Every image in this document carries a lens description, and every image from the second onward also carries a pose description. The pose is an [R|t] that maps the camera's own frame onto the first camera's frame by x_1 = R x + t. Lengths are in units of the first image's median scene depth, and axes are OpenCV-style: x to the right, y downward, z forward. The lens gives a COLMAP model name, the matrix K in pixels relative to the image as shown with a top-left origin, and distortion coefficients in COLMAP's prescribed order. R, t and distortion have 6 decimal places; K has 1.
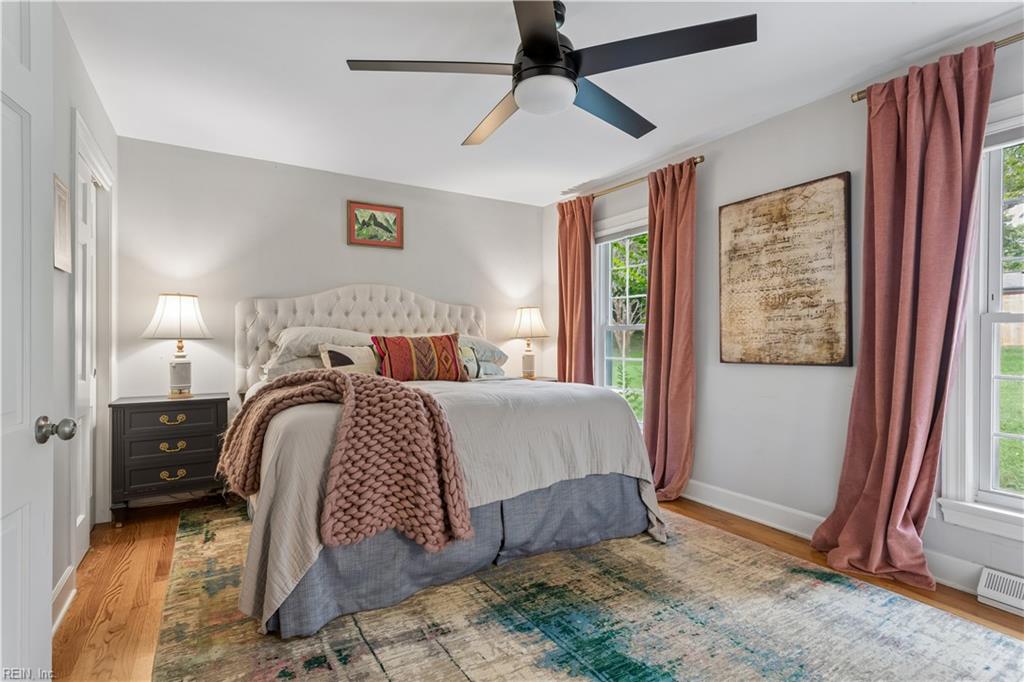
lens RADIAL K [[489.0, 0, 510.7], [0, 489.0, 369.3], [0, 0, 1]] dist [0.003501, 0.000441]
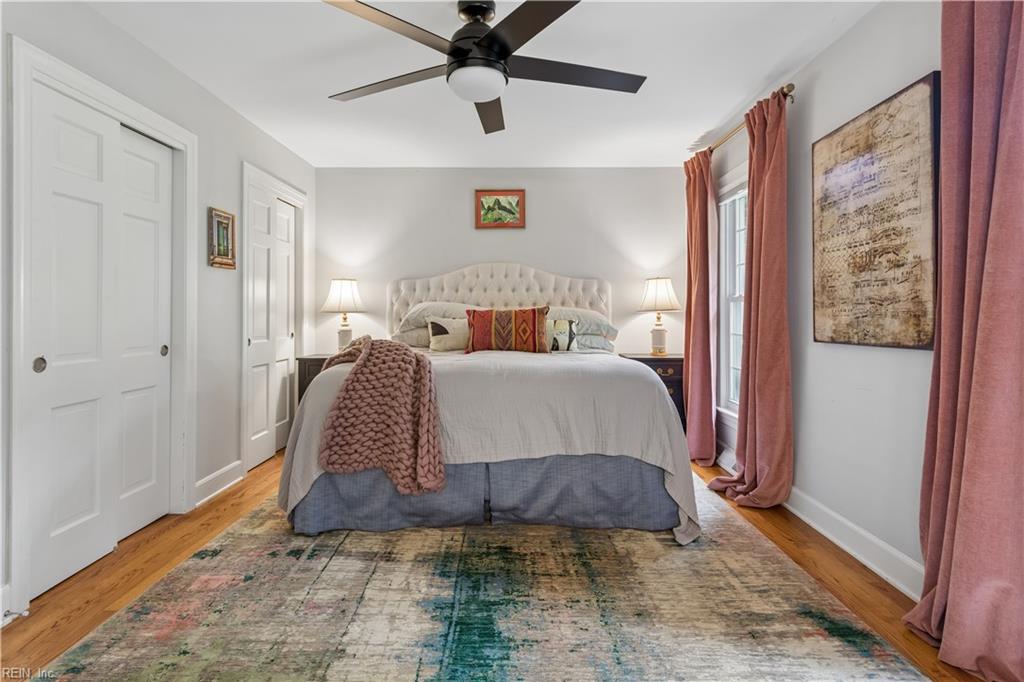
lens RADIAL K [[501.2, 0, 515.1], [0, 501.2, 343.1], [0, 0, 1]] dist [0.003876, 0.000536]
pose [[0.859306, 0.030499, -0.510552, 0.496650], [-0.031433, 0.999483, 0.006802, -0.002302], [0.510495, 0.010203, 0.859820, 0.073732]]
